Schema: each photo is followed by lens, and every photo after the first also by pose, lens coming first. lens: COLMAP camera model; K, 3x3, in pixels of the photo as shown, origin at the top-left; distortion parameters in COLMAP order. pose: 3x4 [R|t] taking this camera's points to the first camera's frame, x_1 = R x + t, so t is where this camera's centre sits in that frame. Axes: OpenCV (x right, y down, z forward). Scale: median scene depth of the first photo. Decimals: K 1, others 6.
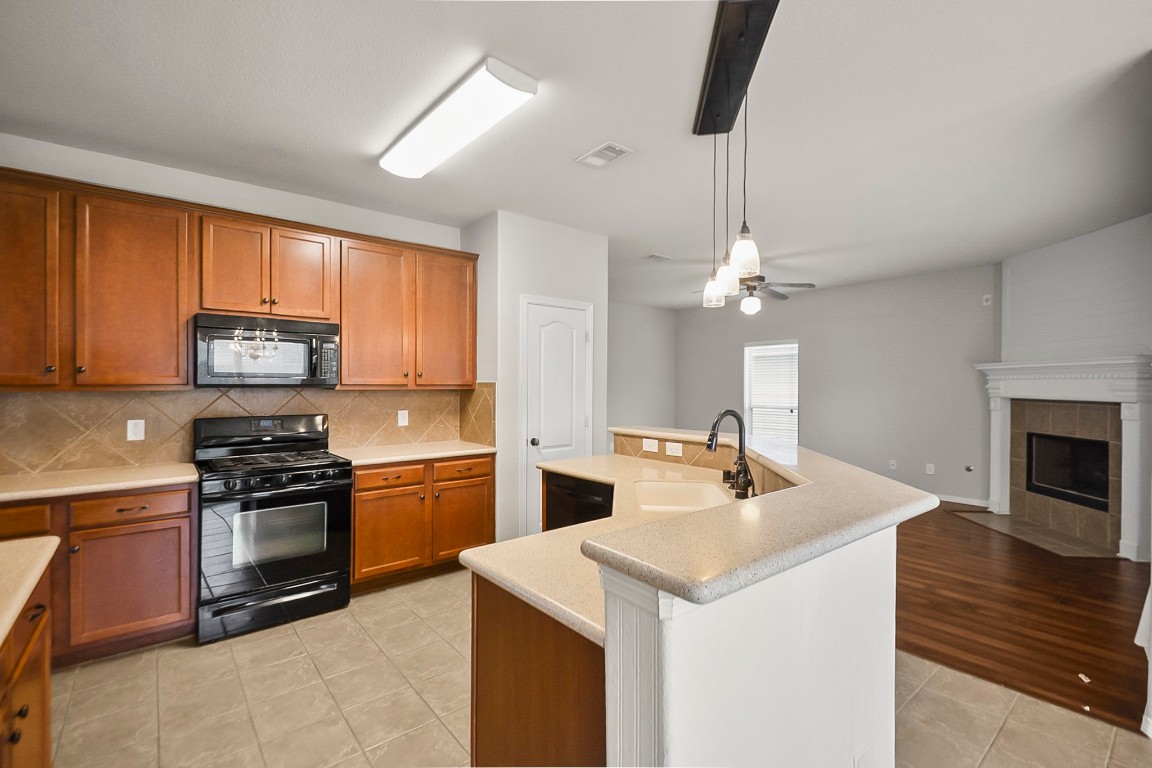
lens RADIAL K [[504.1, 0, 579.4], [0, 504.1, 386.9], [0, 0, 1]] dist [0.018373, -0.009146]
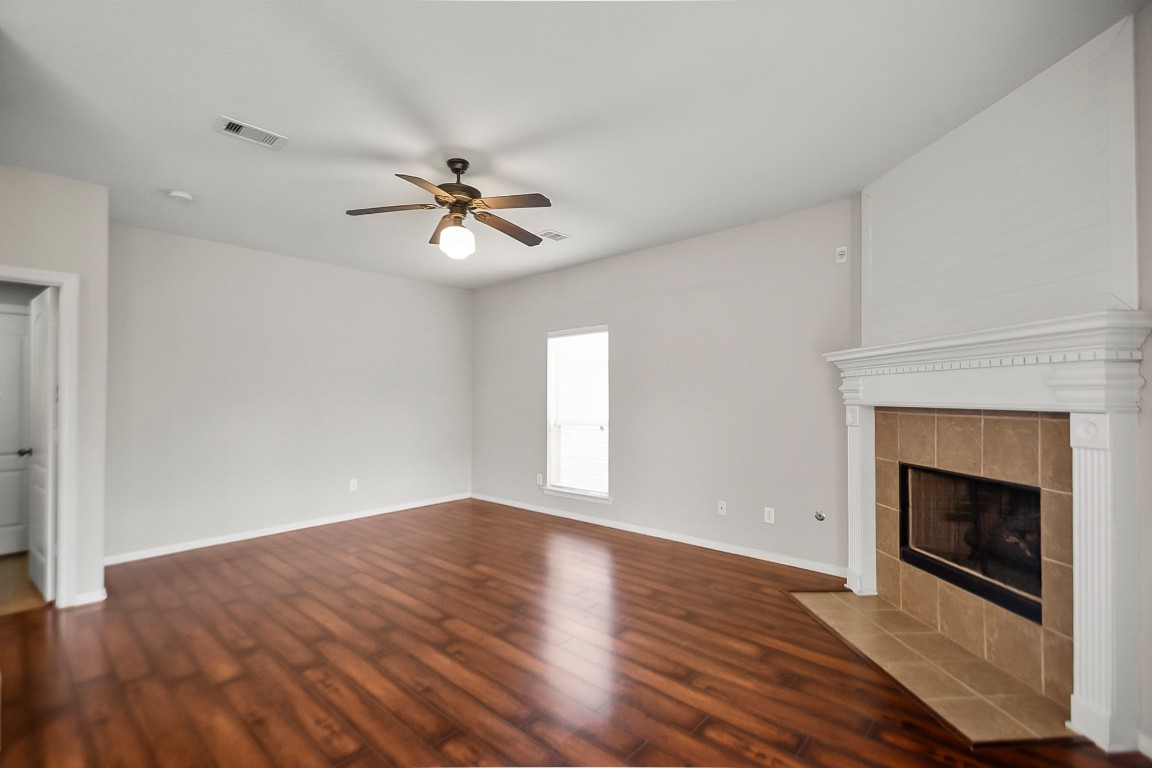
lens RADIAL K [[504.1, 0, 574.7], [0, 504.1, 394.0], [0, 0, 1]] dist [0.018373, -0.009146]
pose [[0.988767, -0.004695, 0.149394, 0.474361], [0.006396, 0.999920, -0.010908, 0.013967], [-0.149331, 0.011741, 0.988718, 0.534398]]
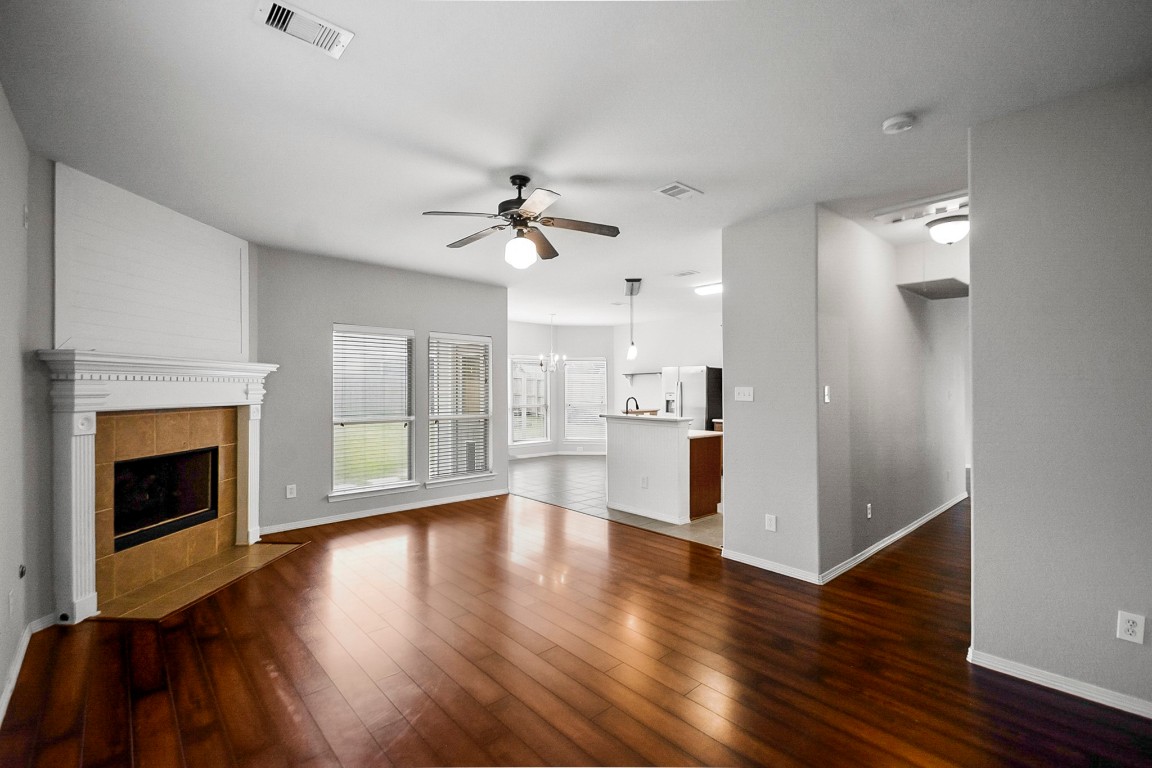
lens RADIAL K [[504.1, 0, 582.3], [0, 504.1, 387.7], [0, 0, 1]] dist [0.018373, -0.009146]
pose [[-0.998055, -0.002895, -0.062273, 0.379209], [-0.003242, 0.999980, 0.005479, -0.012939], [0.062256, 0.005670, -0.998044, 1.940120]]
